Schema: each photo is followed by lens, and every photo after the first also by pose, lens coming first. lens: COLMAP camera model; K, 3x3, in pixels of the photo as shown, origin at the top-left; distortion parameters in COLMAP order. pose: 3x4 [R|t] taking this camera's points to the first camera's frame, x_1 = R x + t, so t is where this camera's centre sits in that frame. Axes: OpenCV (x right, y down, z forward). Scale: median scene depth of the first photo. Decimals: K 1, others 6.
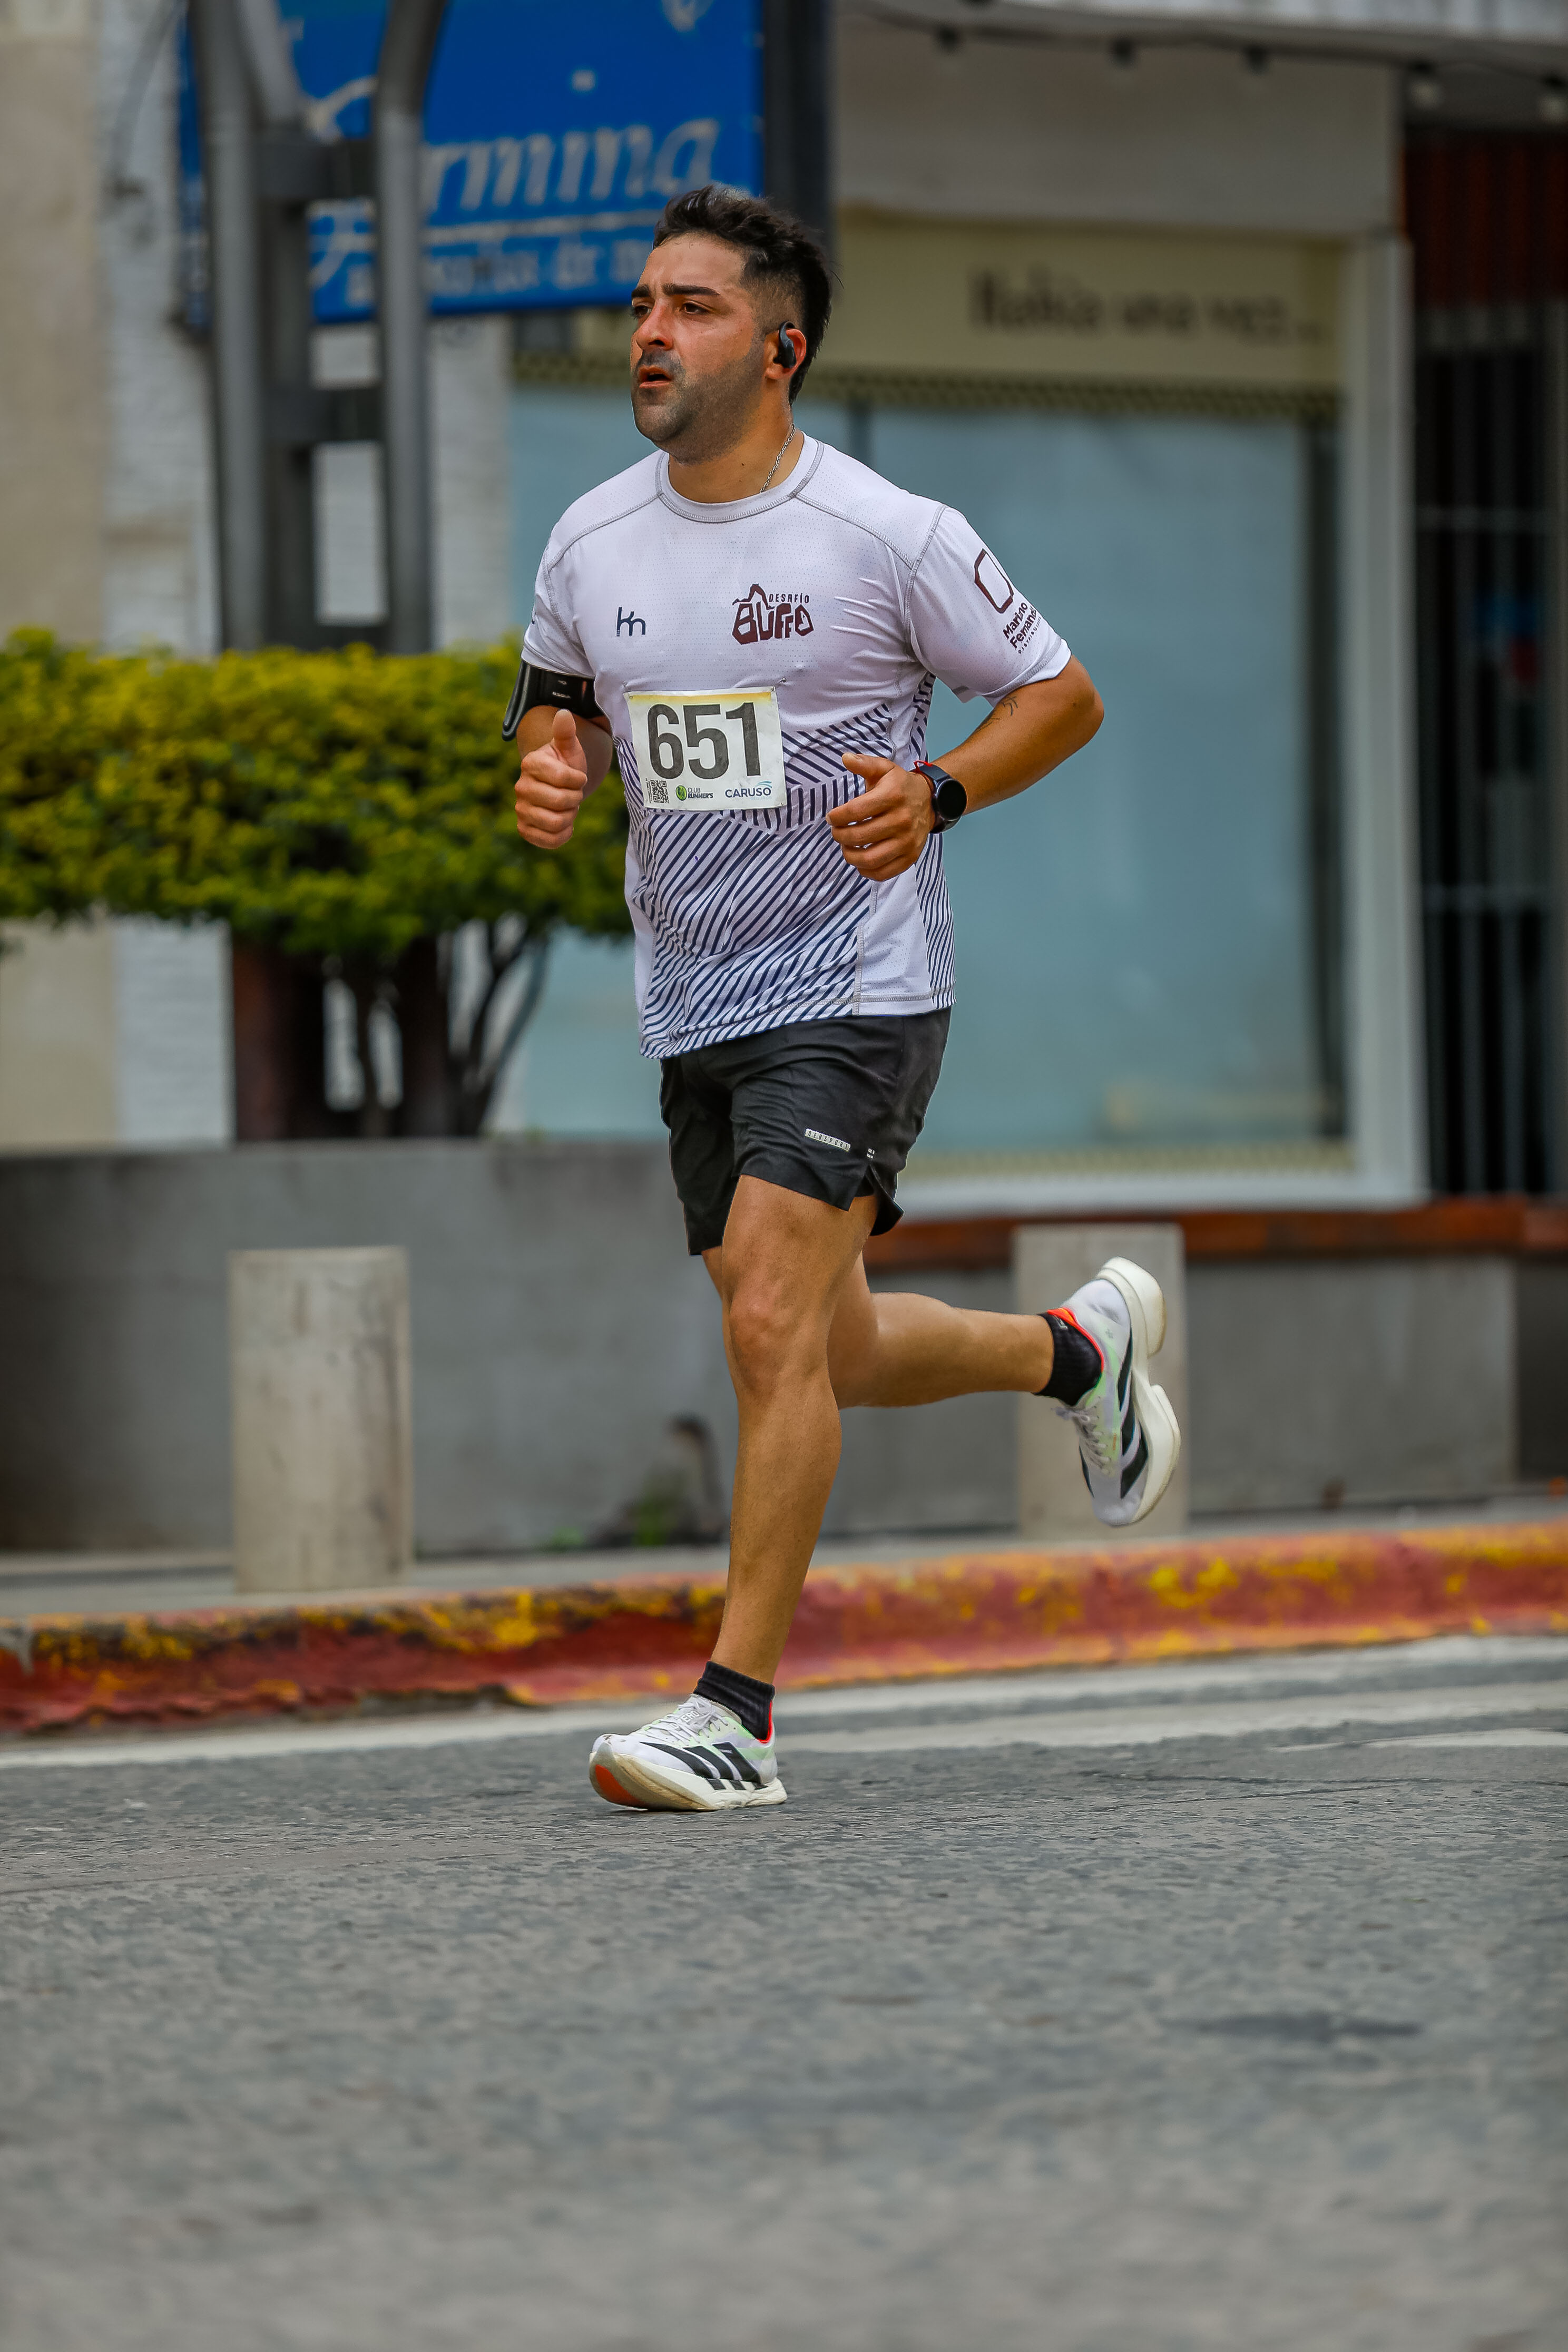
lens RADIAL K [[13118.9, 0, 806.6], [0, 13118.9, 1172.3], [0, 0, 1]] dist [1.918700, 0.000000]
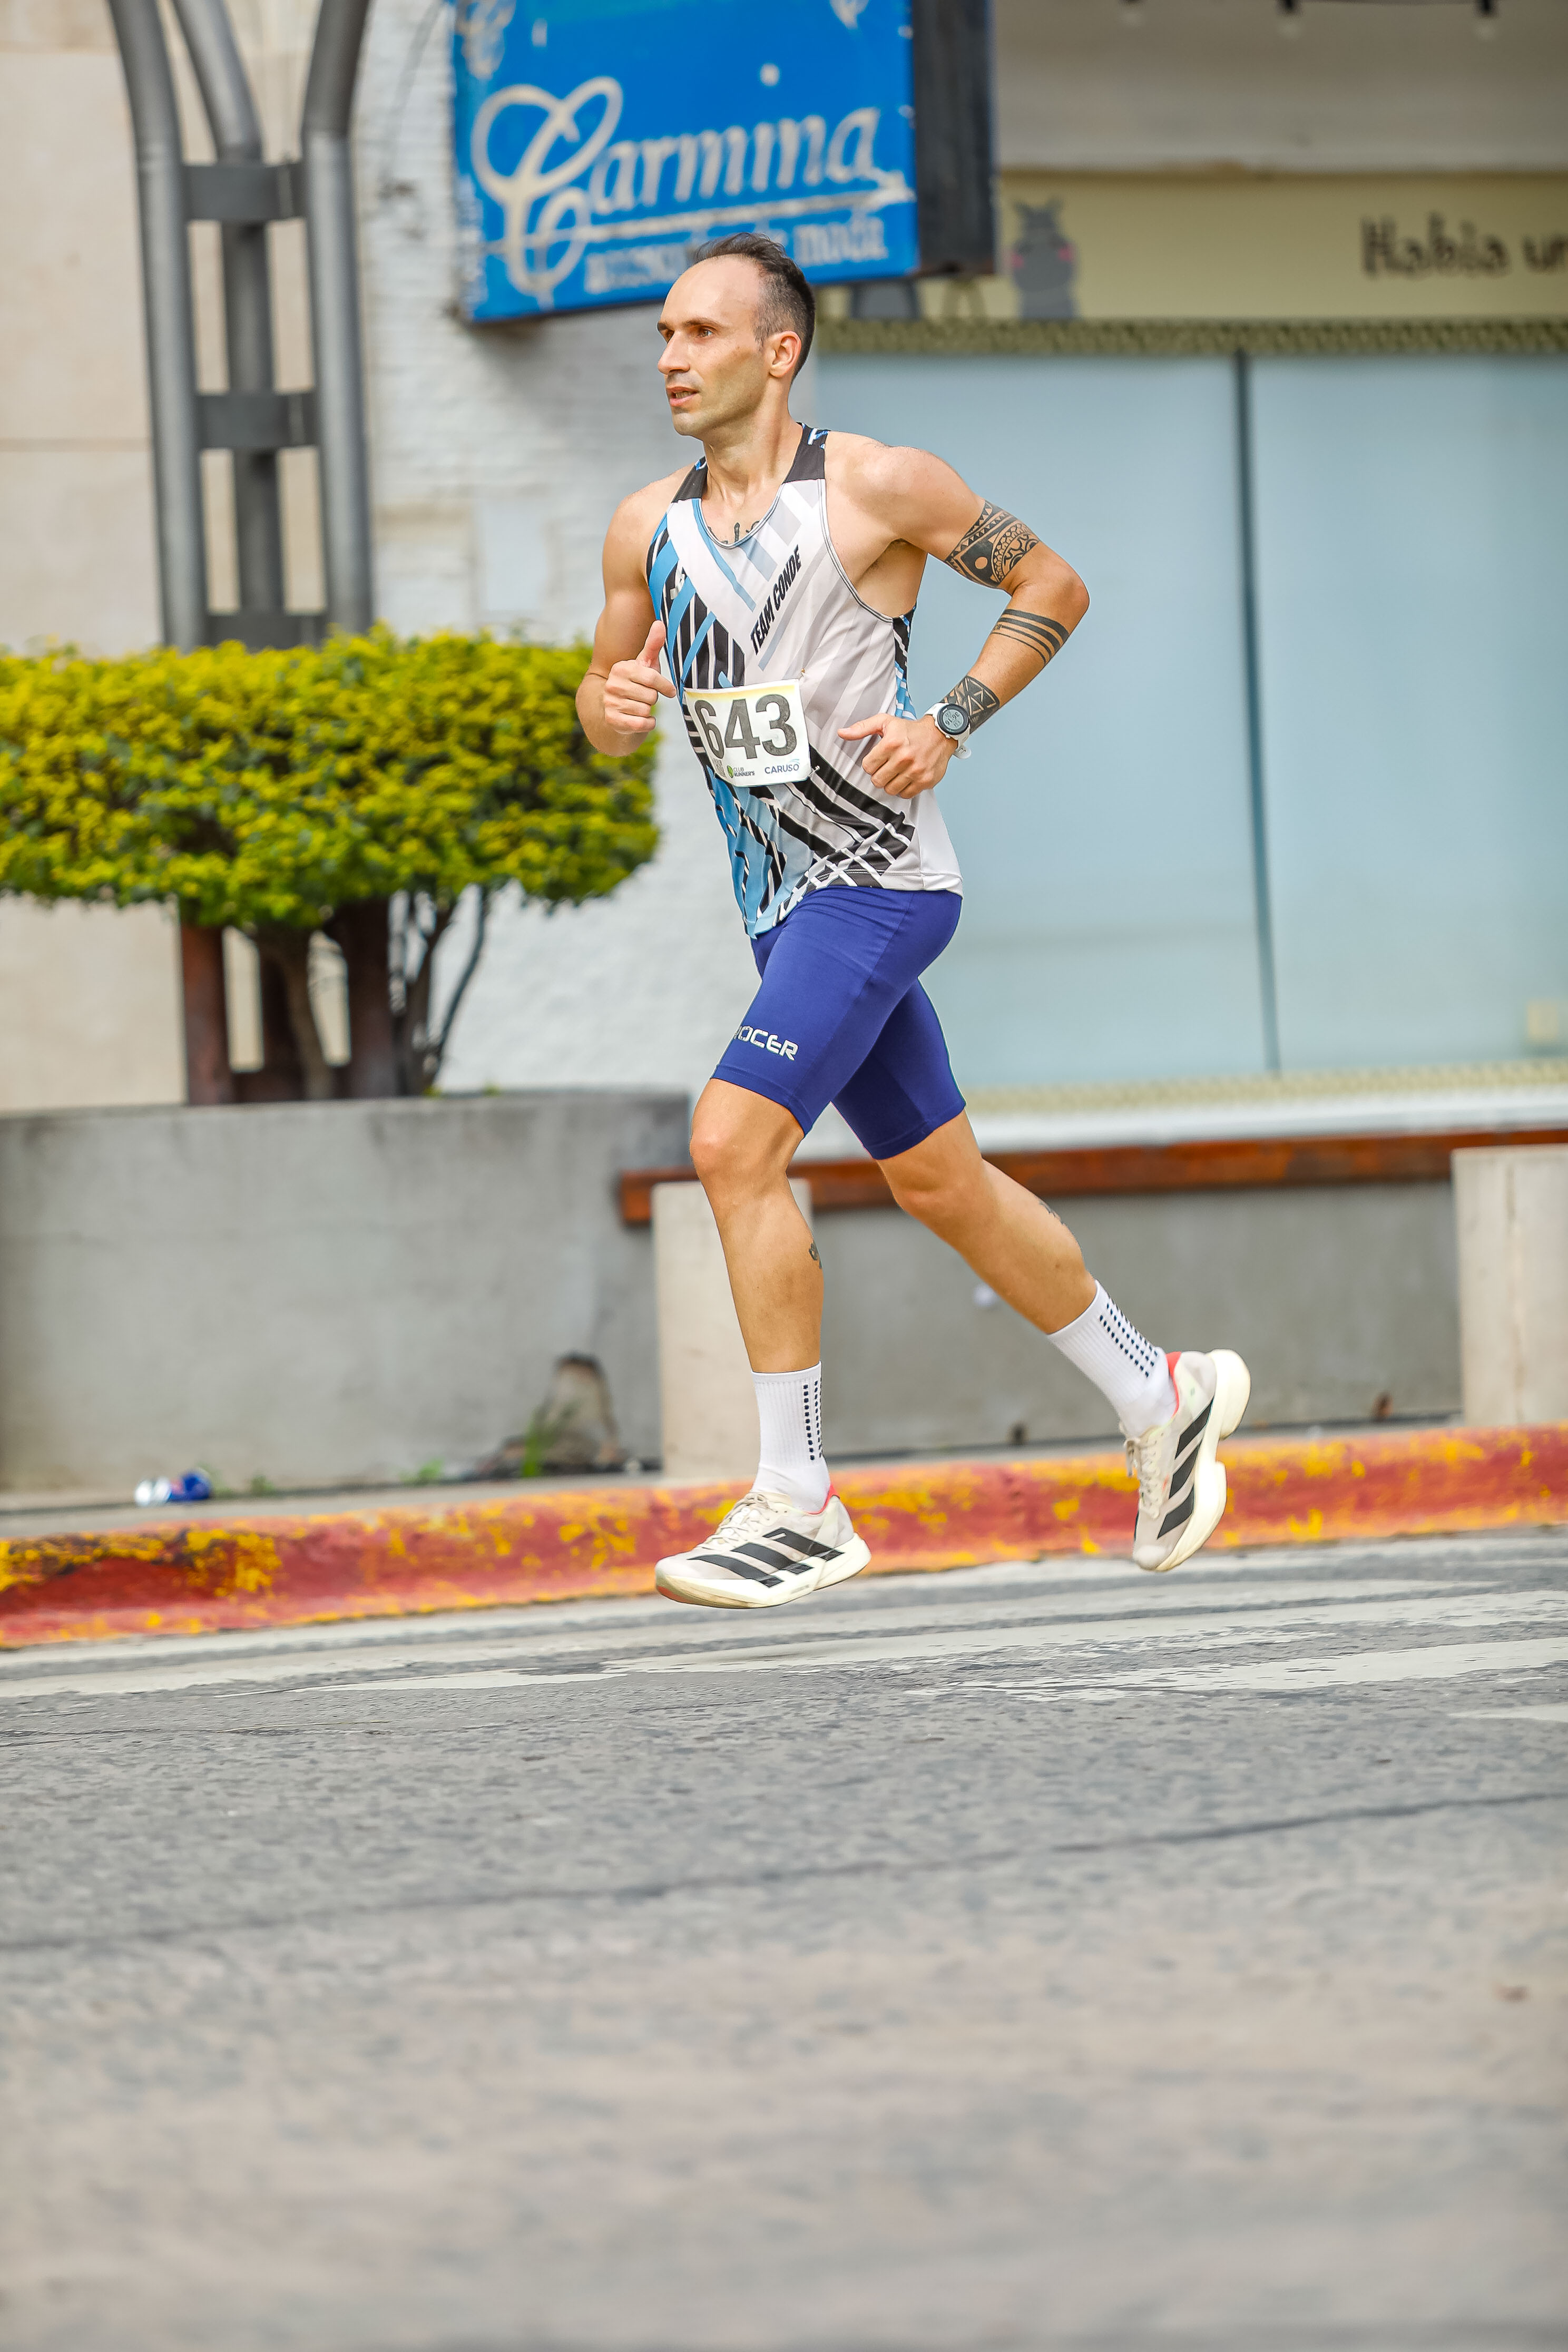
lens RADIAL K [[13118.9, 0, 778.3], [0, 13118.9, 1180.2], [0, 0, 1]] dist [1.918700, 0.000000]
pose [[0.982677, -0.019651, -0.184282, 0.199246], [0.022152, 0.999688, 0.011524, -0.007308], [0.183998, -0.015407, 0.982806, -0.044021]]
